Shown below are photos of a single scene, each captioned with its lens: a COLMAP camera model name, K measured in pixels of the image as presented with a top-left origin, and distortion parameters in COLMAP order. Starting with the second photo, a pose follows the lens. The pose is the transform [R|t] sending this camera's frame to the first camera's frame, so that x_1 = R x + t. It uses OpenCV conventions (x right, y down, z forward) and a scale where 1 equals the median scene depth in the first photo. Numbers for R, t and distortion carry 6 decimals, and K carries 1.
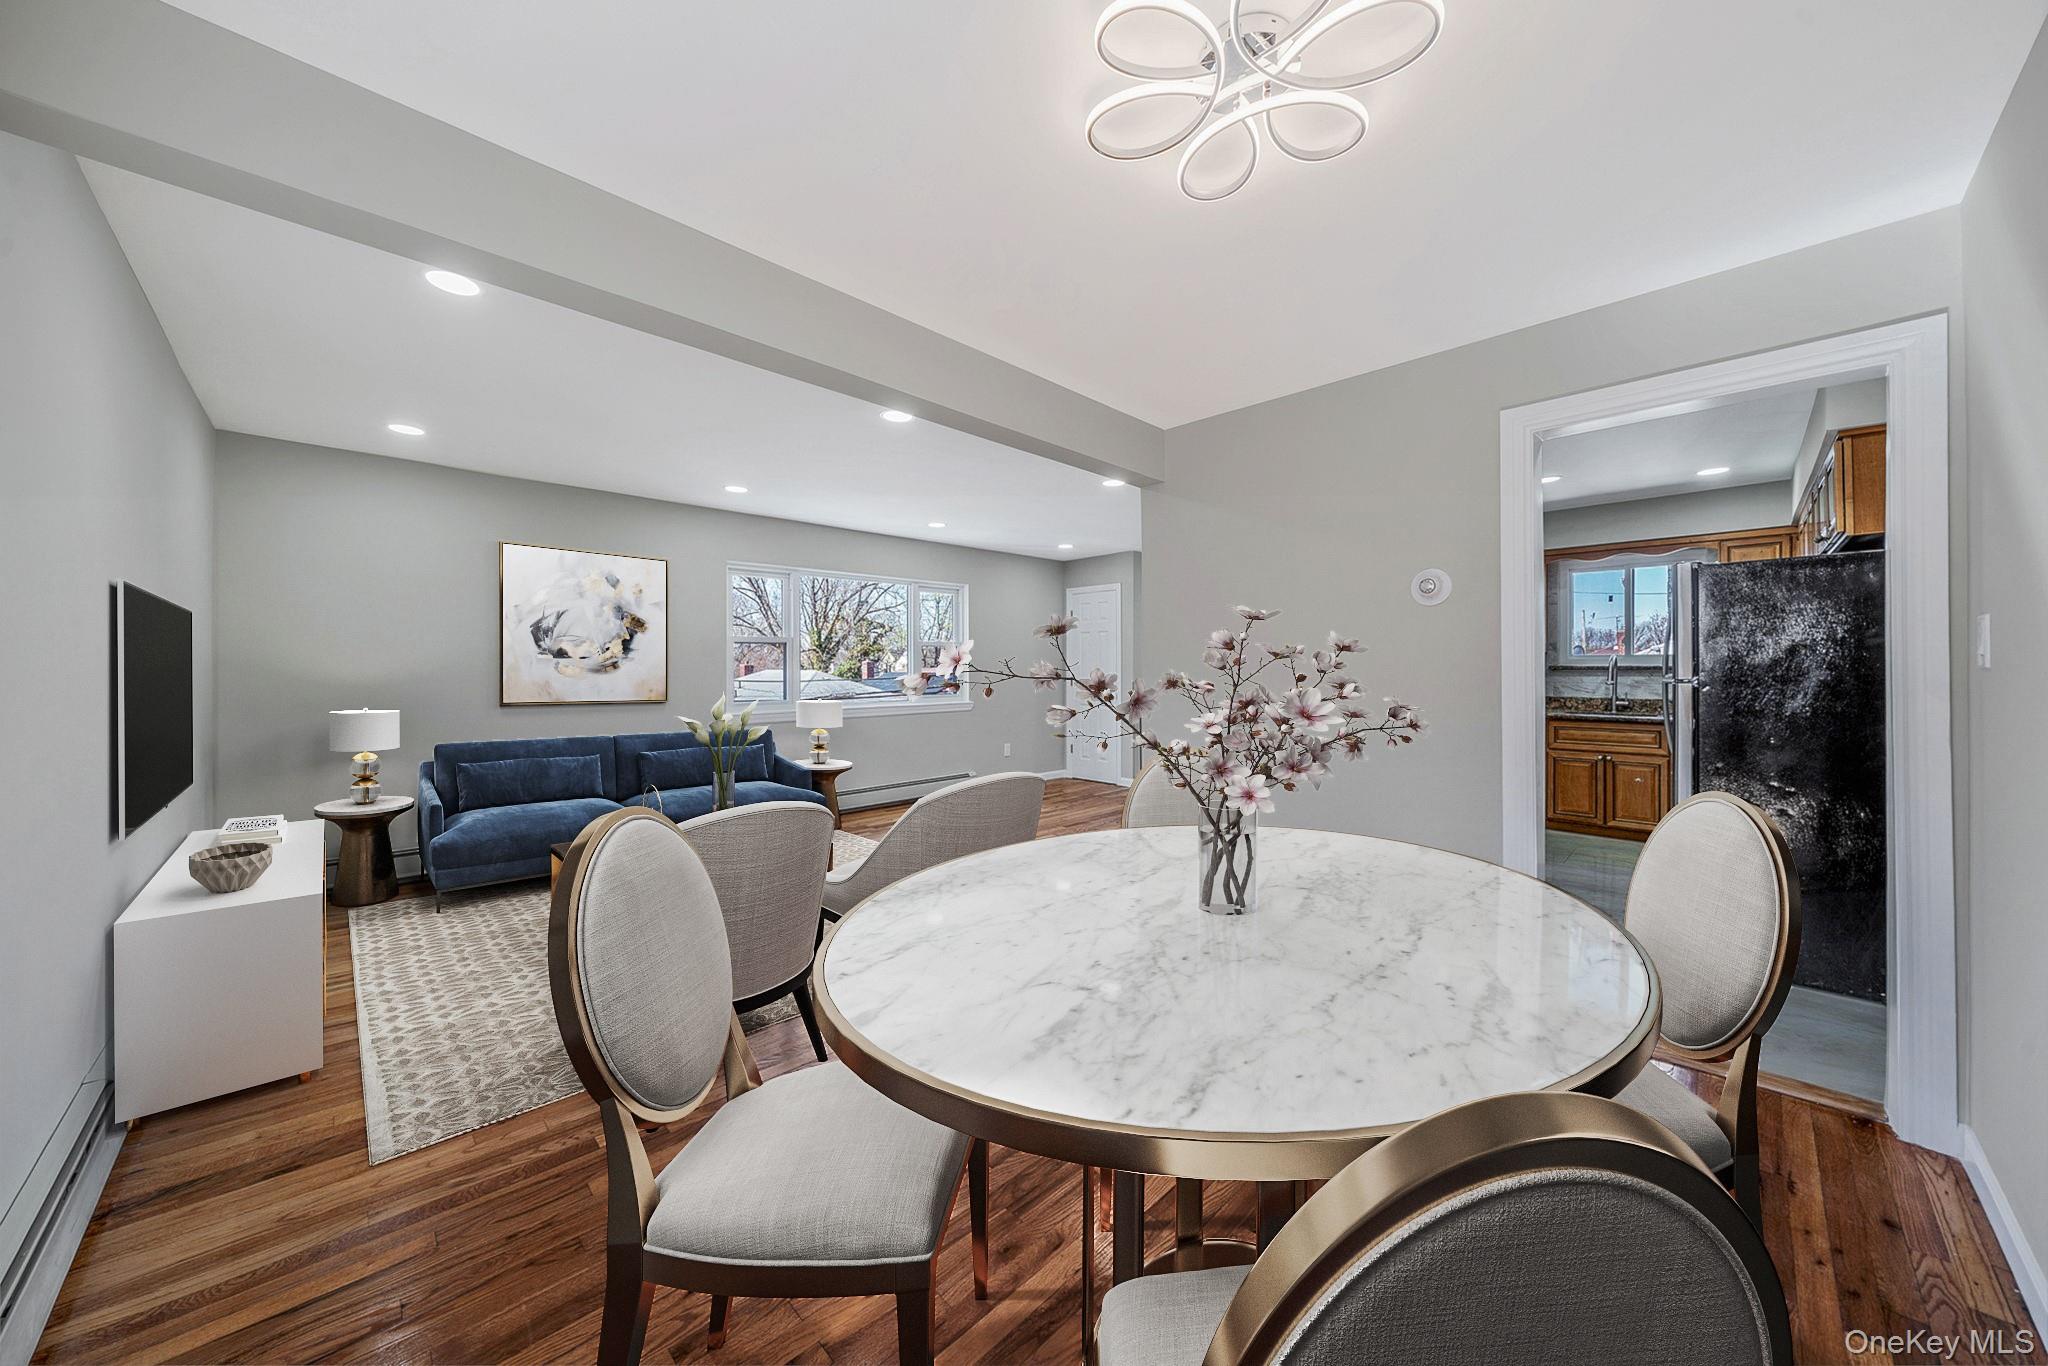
lens RADIAL K [[714.7, 0, 1033.3], [0, 714.7, 673.4], [0, 0, 1]] dist [-0.001228, -0.000032]
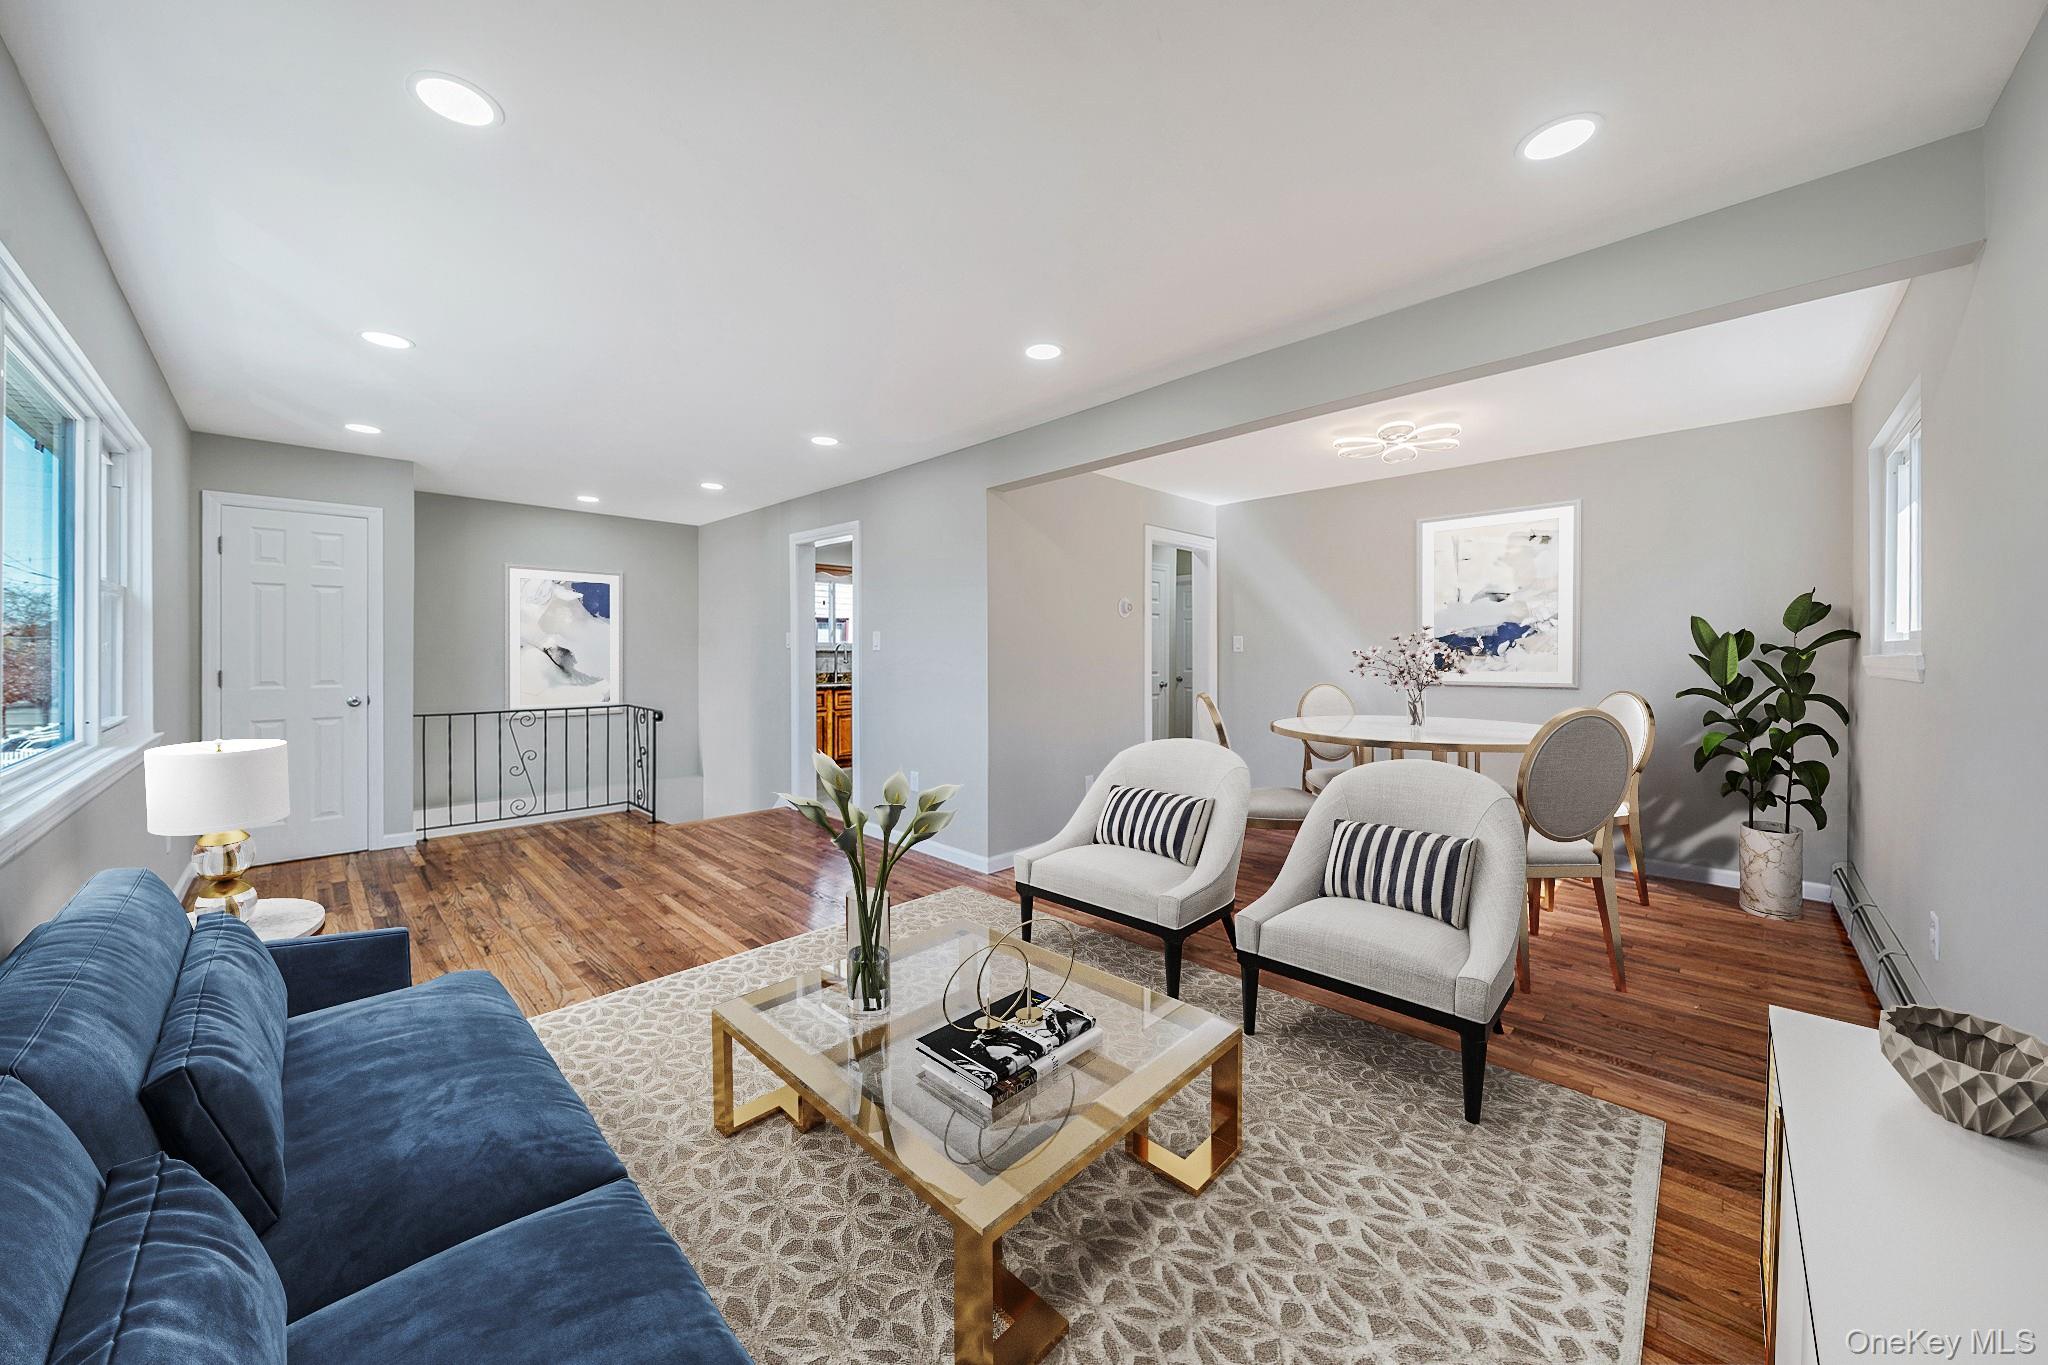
lens RADIAL K [[714.7, 0, 1036.8], [0, 714.7, 662.8], [0, 0, 1]] dist [-0.001228, -0.000032]
pose [[-0.029856, -0.011960, 0.999483, -1.407211], [0.004804, 0.999915, 0.012109, 0.001051], [-0.999543, 0.005163, -0.029796, 1.415091]]
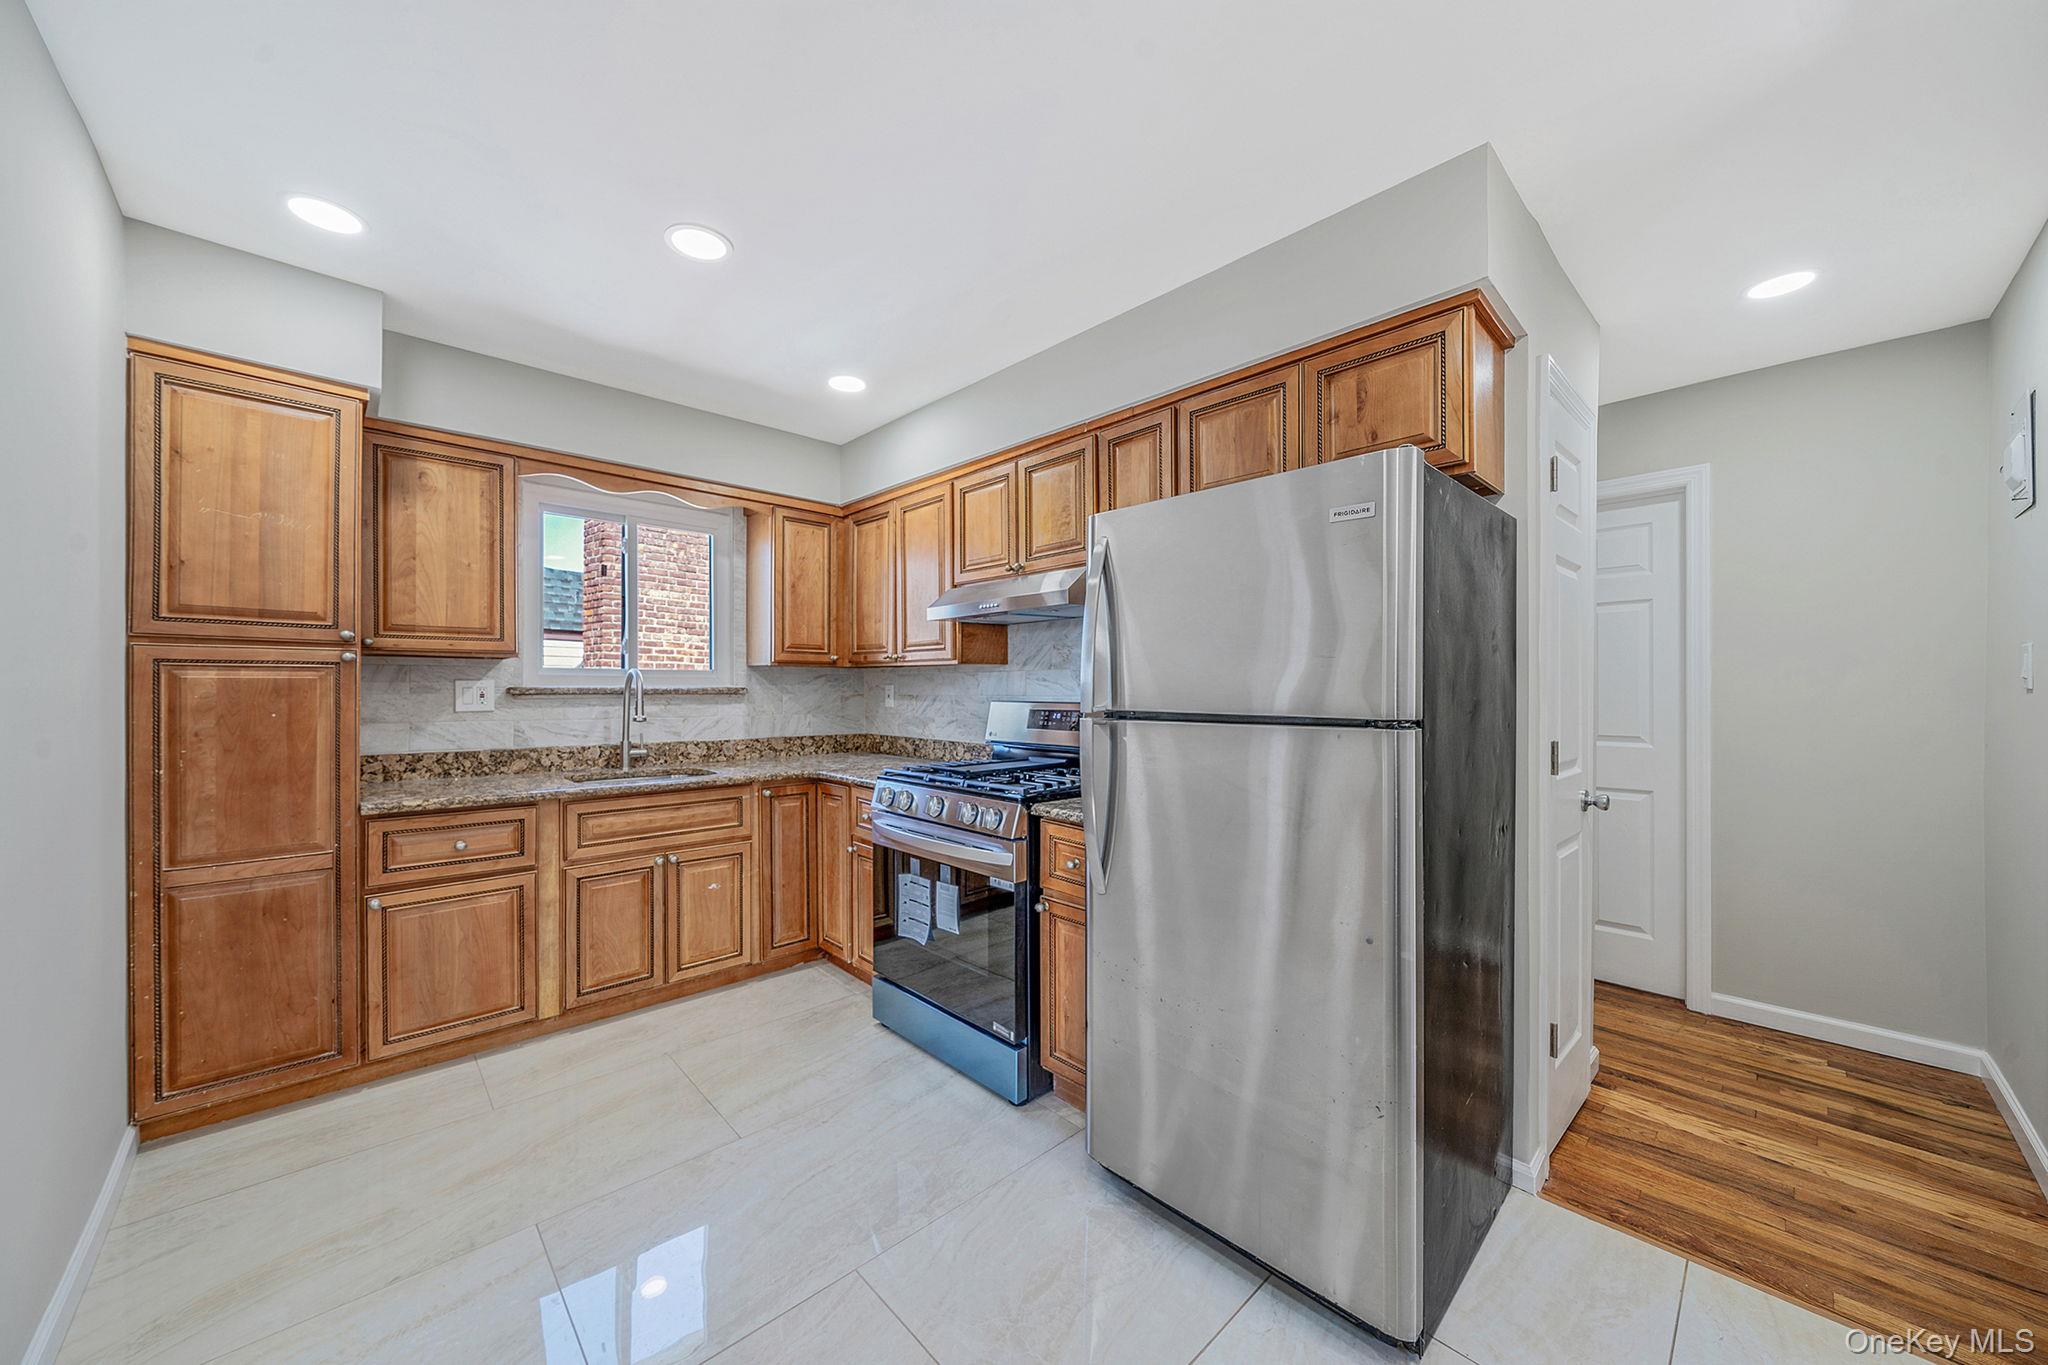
lens RADIAL K [[714.7, 0, 1025.2], [0, 714.7, 693.4], [0, 0, 1]] dist [-0.001228, -0.000032]
pose [[0.020954, -0.001293, 0.999780, 0.559782], [0.009208, 0.999957, 0.001100, -0.008382], [-0.999738, 0.009183, 0.020965, 1.484936]]
